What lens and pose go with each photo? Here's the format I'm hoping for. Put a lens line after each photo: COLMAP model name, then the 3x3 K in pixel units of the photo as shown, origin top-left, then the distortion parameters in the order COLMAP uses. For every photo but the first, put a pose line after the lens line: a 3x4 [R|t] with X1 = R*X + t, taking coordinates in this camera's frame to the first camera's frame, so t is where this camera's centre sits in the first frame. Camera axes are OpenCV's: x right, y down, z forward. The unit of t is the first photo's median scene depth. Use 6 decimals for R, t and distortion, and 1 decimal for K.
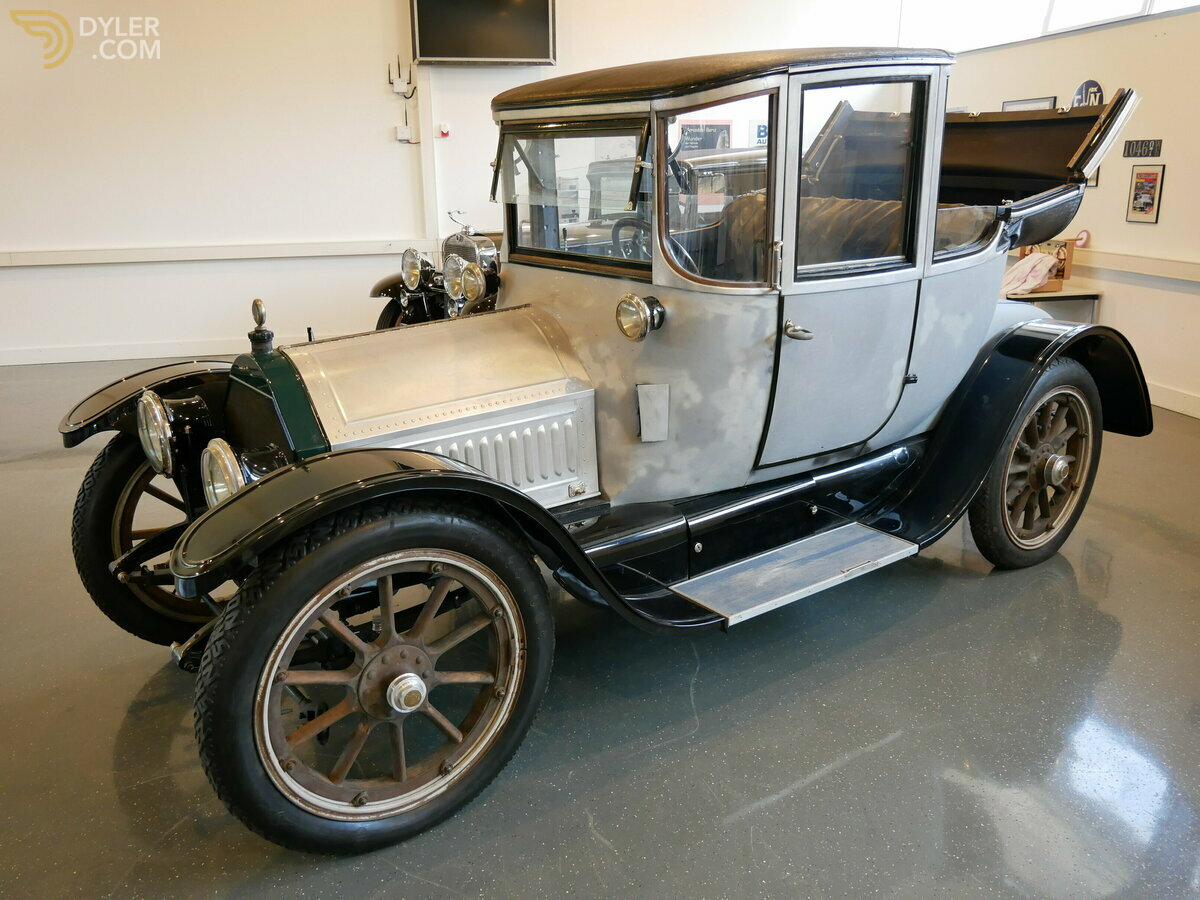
lens RADIAL K [[991.4, 0, 597.8], [0, 991.4, 457.6], [0, 0, 1]] dist [-0.037893, 0.029264]
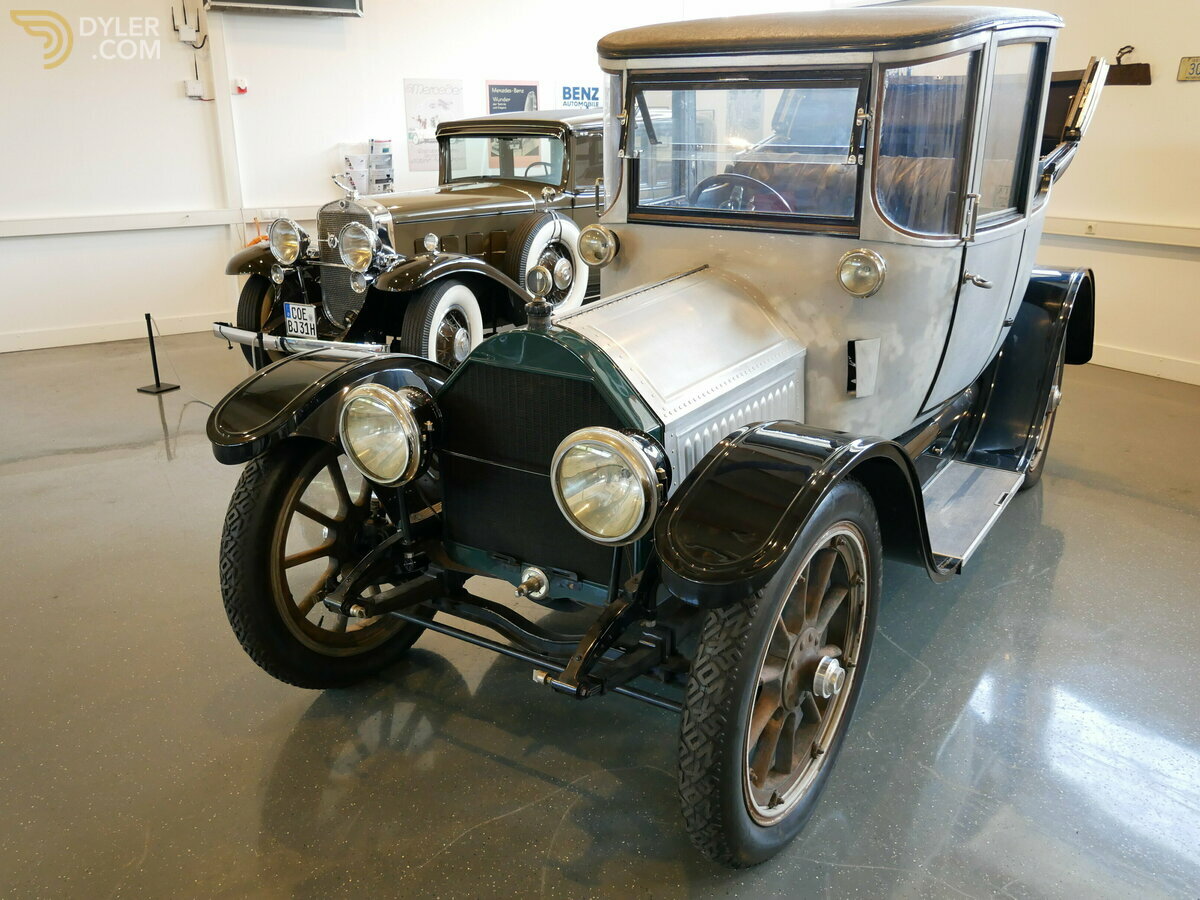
lens RADIAL K [[991.4, 0, 597.8], [0, 991.4, 457.6], [0, 0, 1]] dist [-0.037893, 0.029264]
pose [[0.939551, -0.101438, 0.327039, -0.520919], [0.091245, 0.994747, 0.046403, -0.025510], [-0.330028, -0.013757, 0.943871, 0.140655]]
